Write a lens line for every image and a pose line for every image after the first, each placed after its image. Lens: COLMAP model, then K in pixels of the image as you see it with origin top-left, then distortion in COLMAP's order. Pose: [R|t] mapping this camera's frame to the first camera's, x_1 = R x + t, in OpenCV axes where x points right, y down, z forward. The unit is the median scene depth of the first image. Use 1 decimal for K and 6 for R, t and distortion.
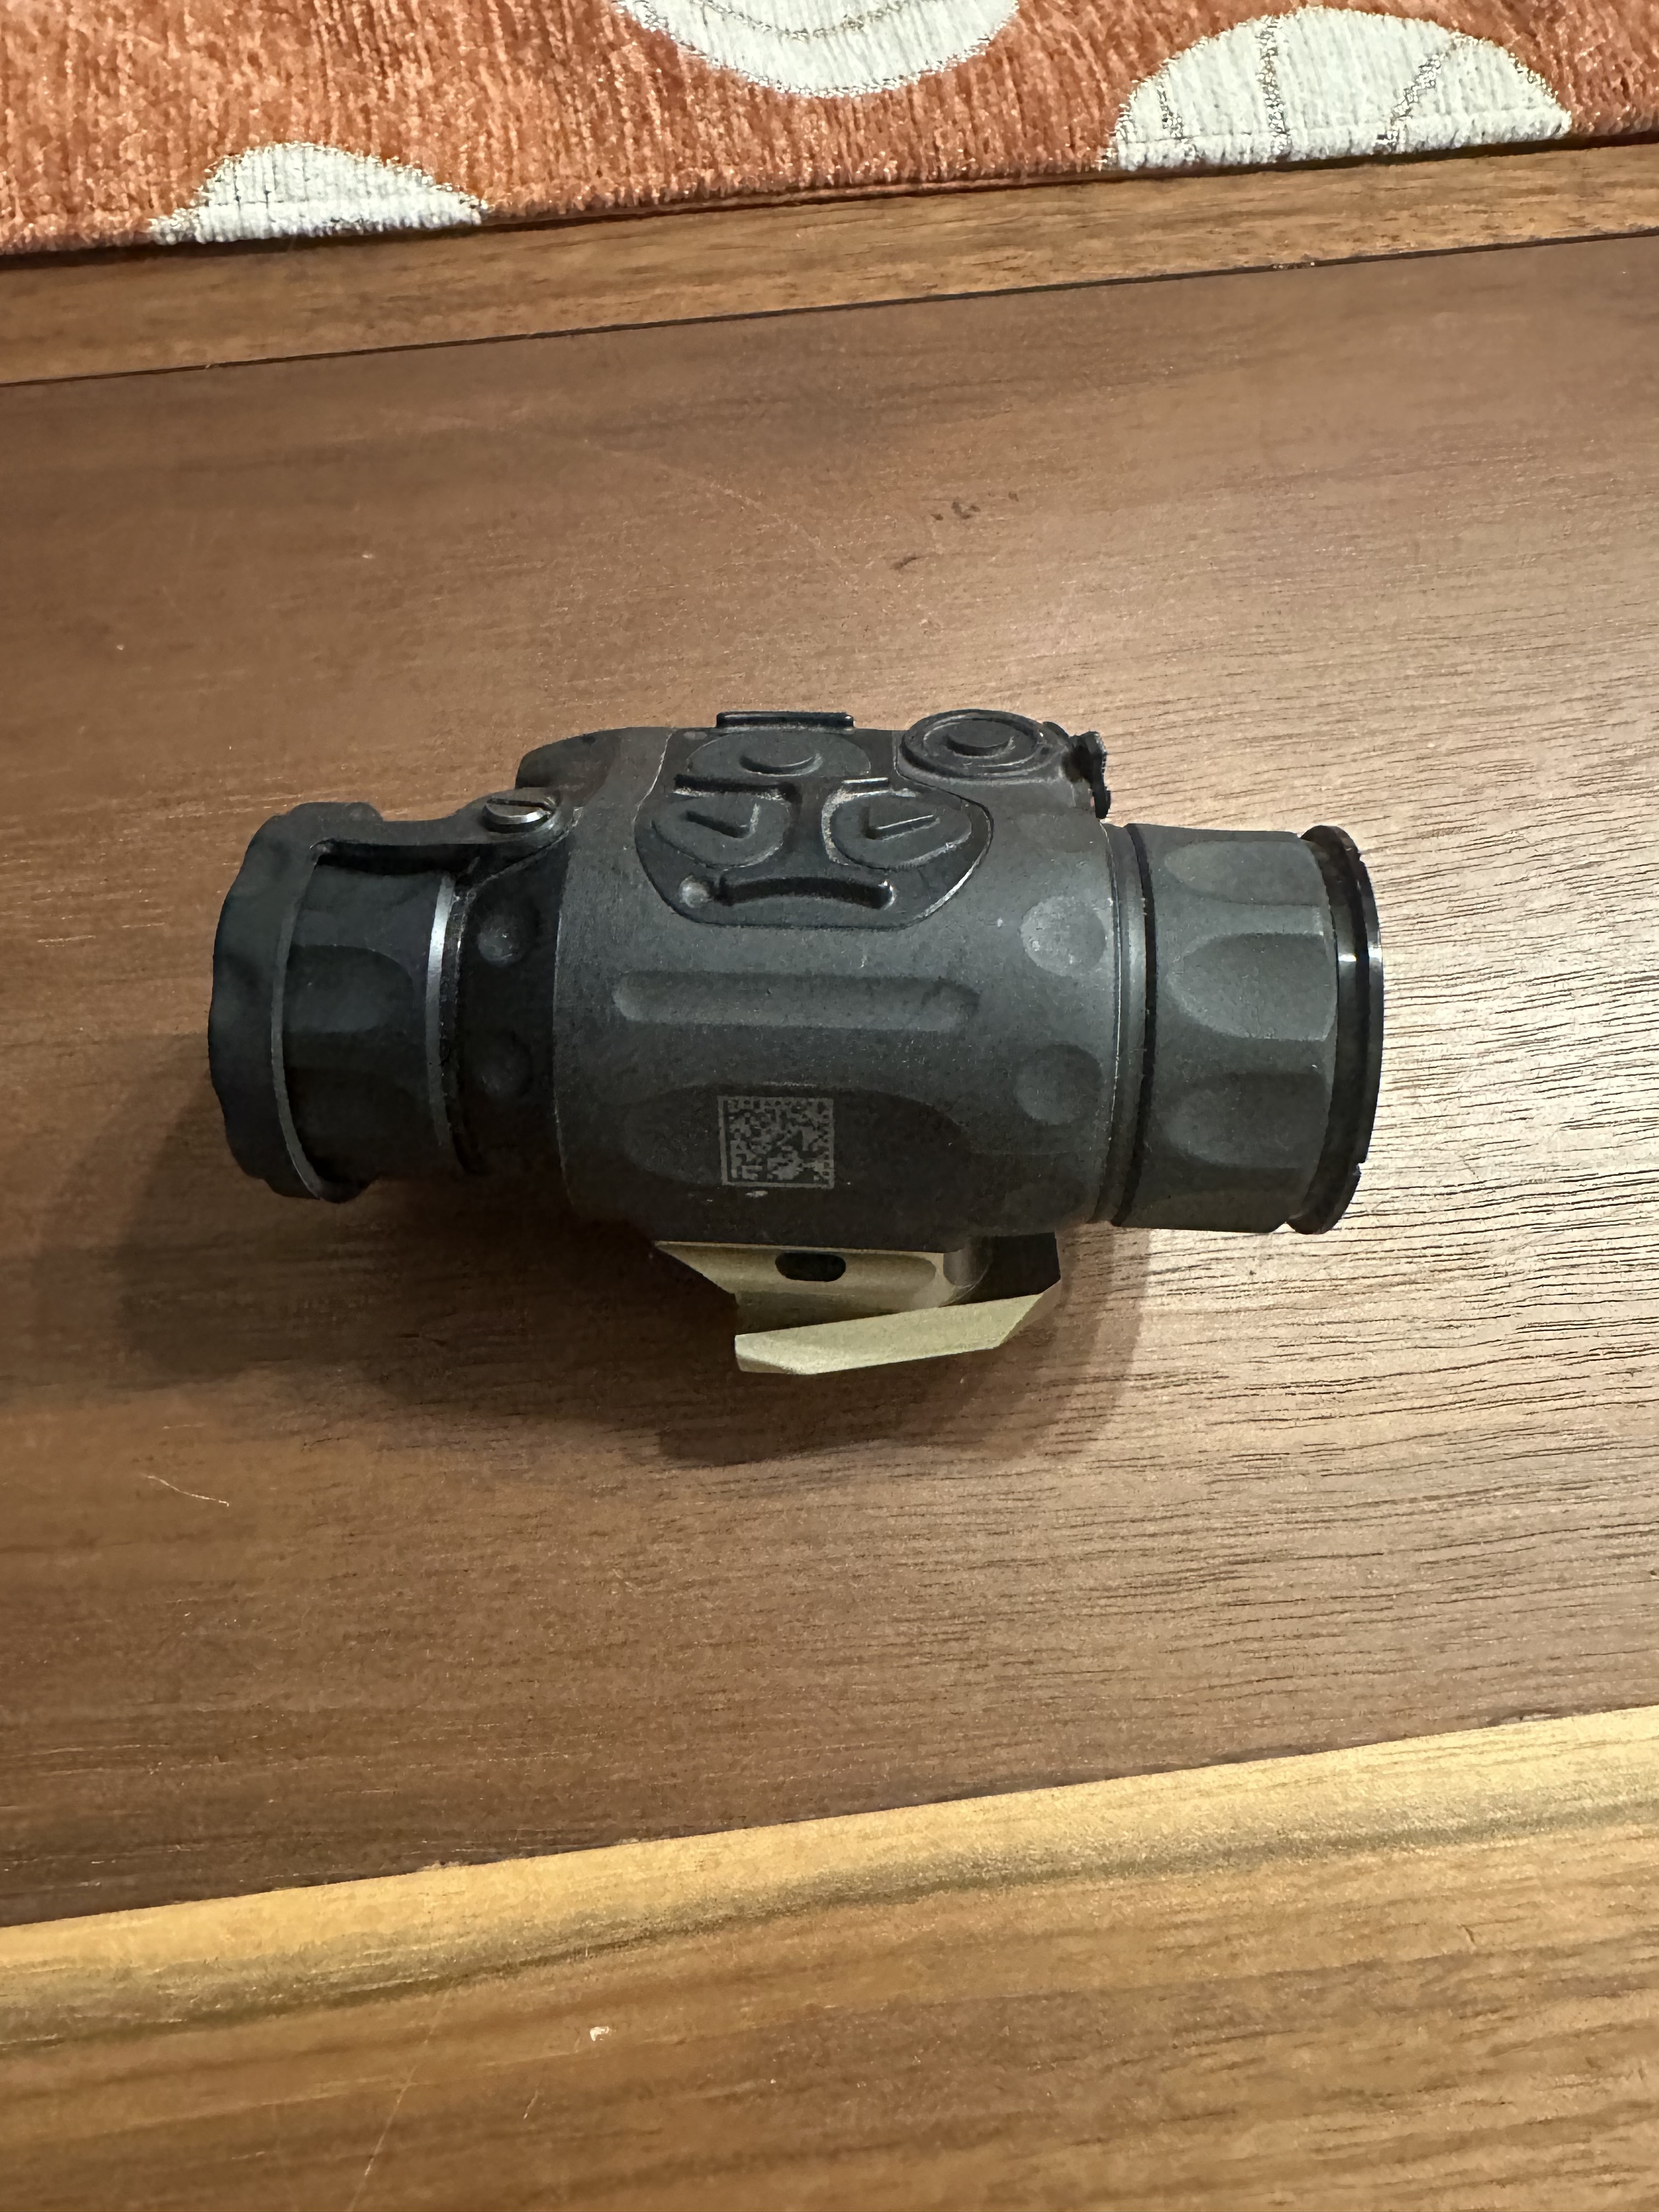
lens RADIAL K [[1507.9, 0, 819.9], [0, 1507.9, 963.9], [0, 0, 1]] dist [-0.003762, 0.001805]
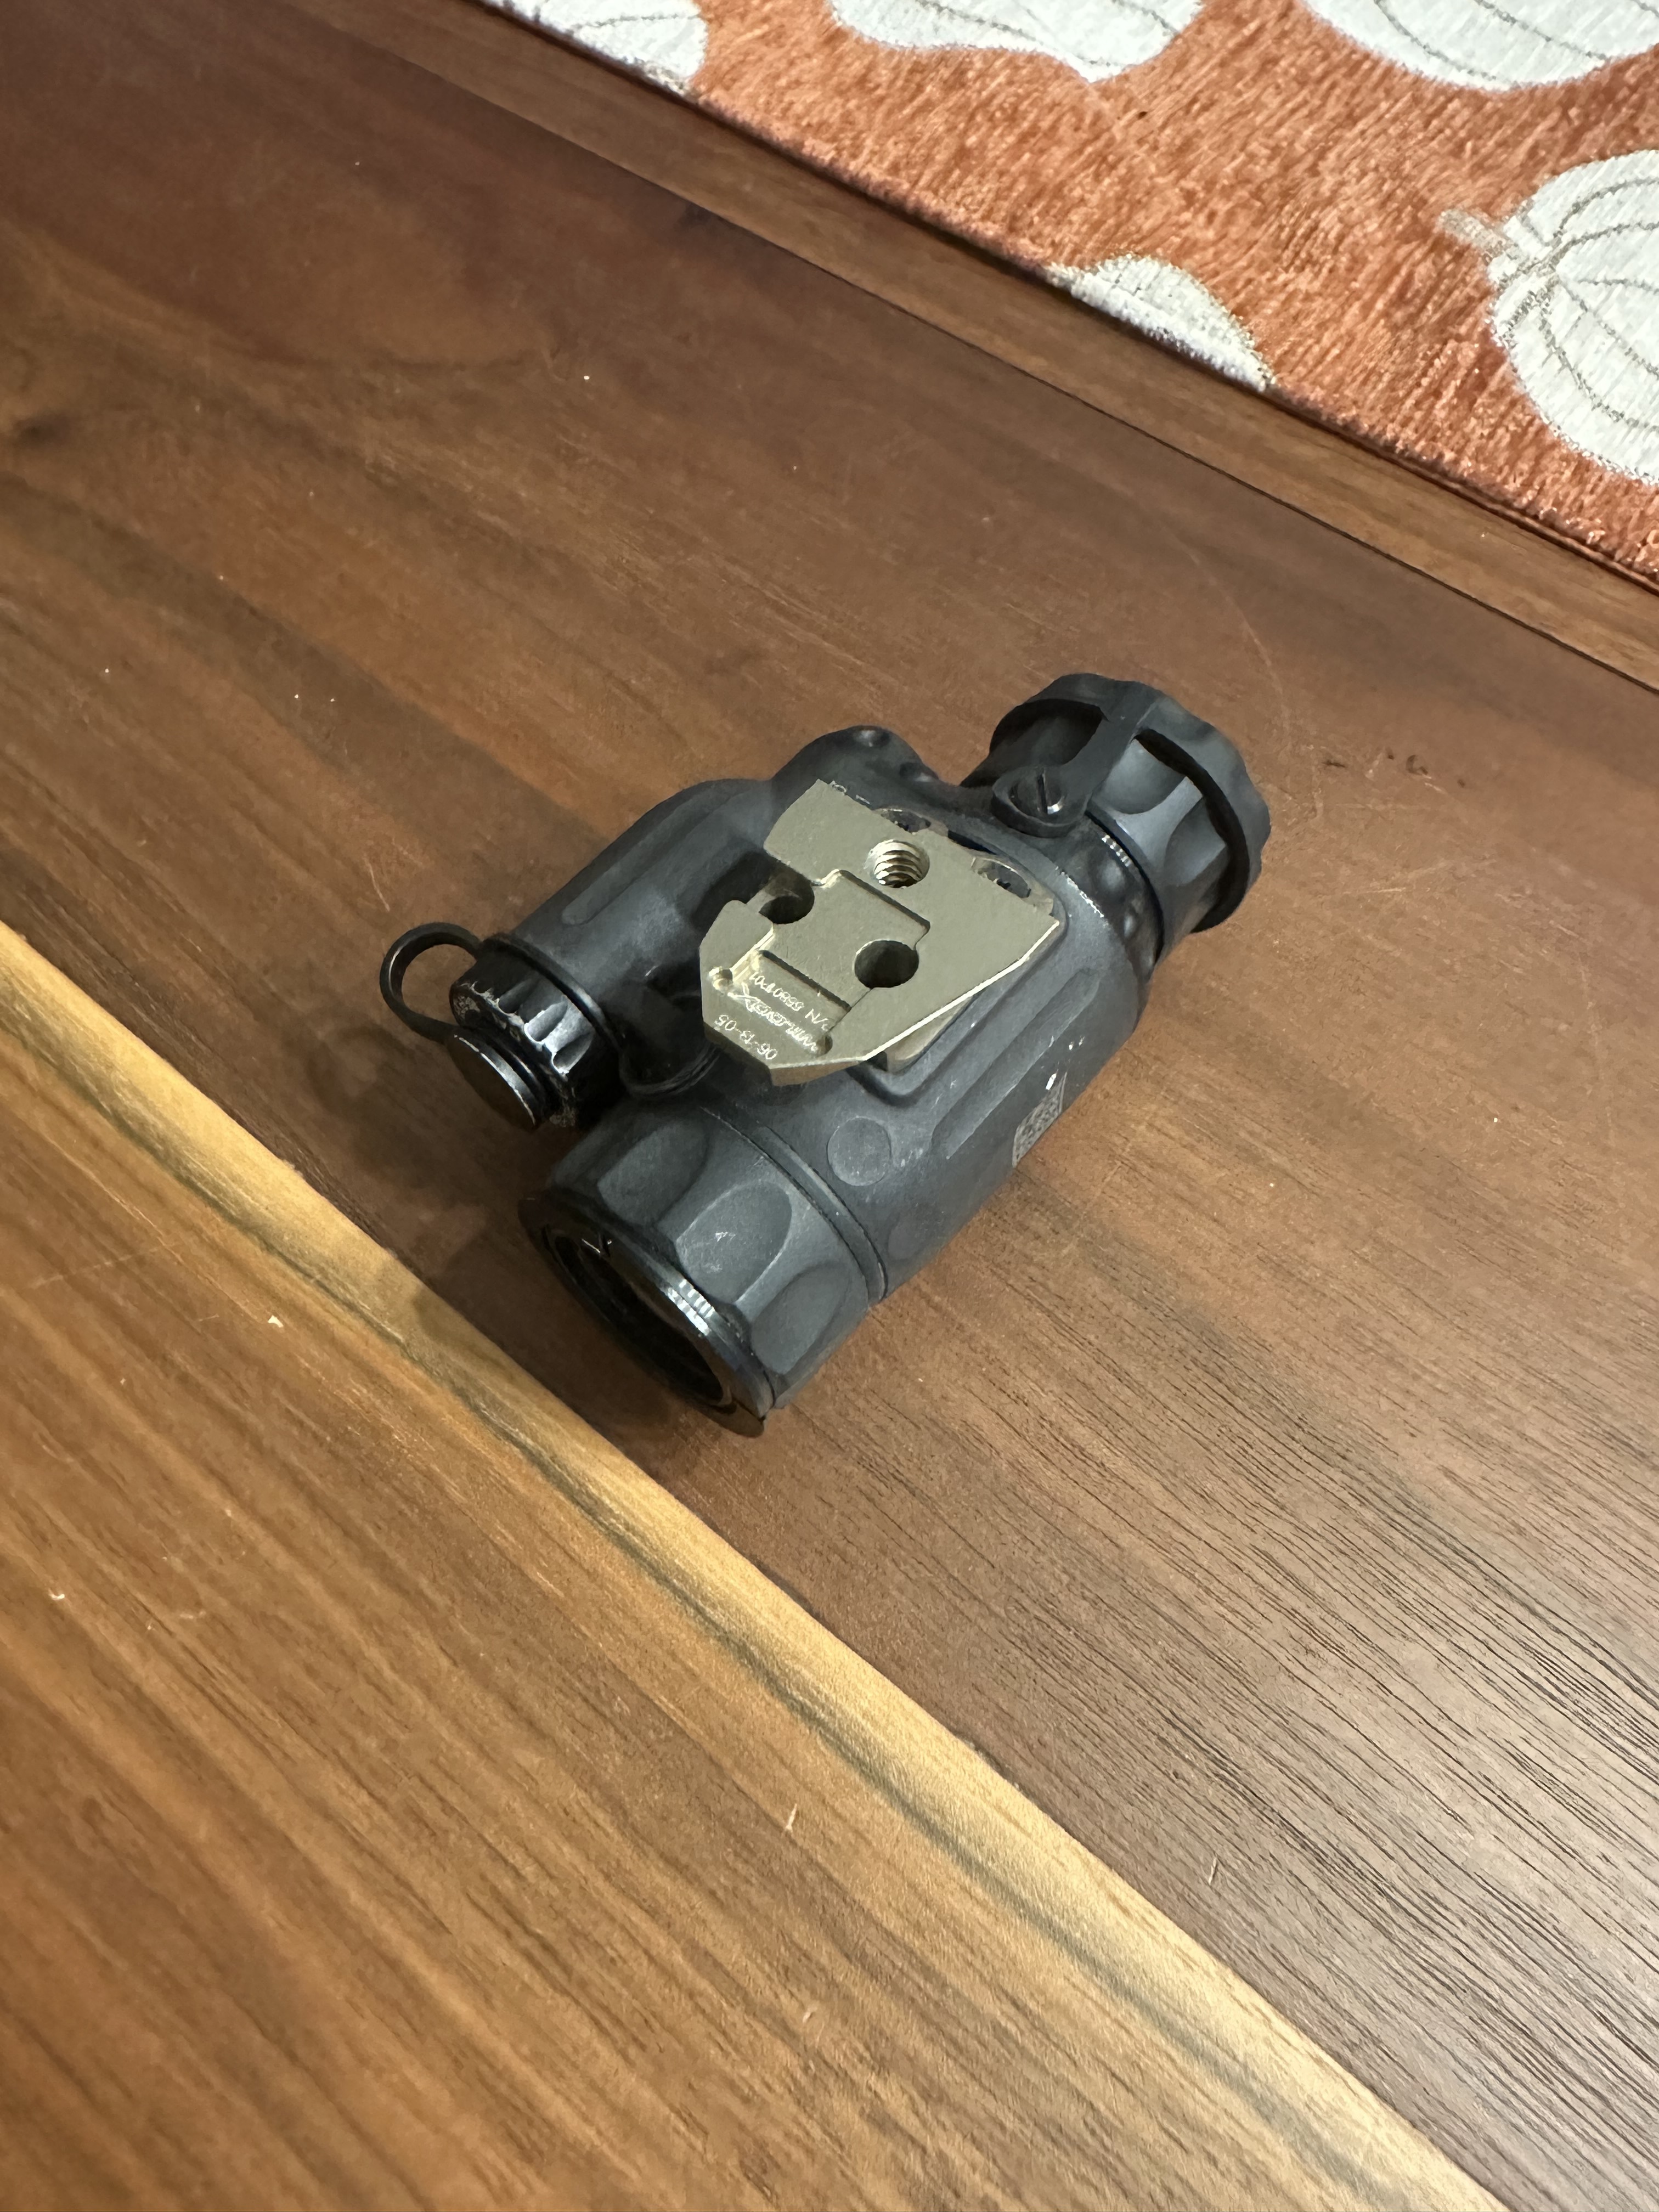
lens RADIAL K [[1576.0, 0, 881.9], [0, 1576.0, 1039.8], [0, 0, 1]] dist [-0.000940, -0.000103]
pose [[0.708095, 0.613459, -0.349670, 0.310767], [-0.661375, 0.749668, -0.024098, 0.121657], [0.247353, 0.248327, 0.936563, -0.115128]]
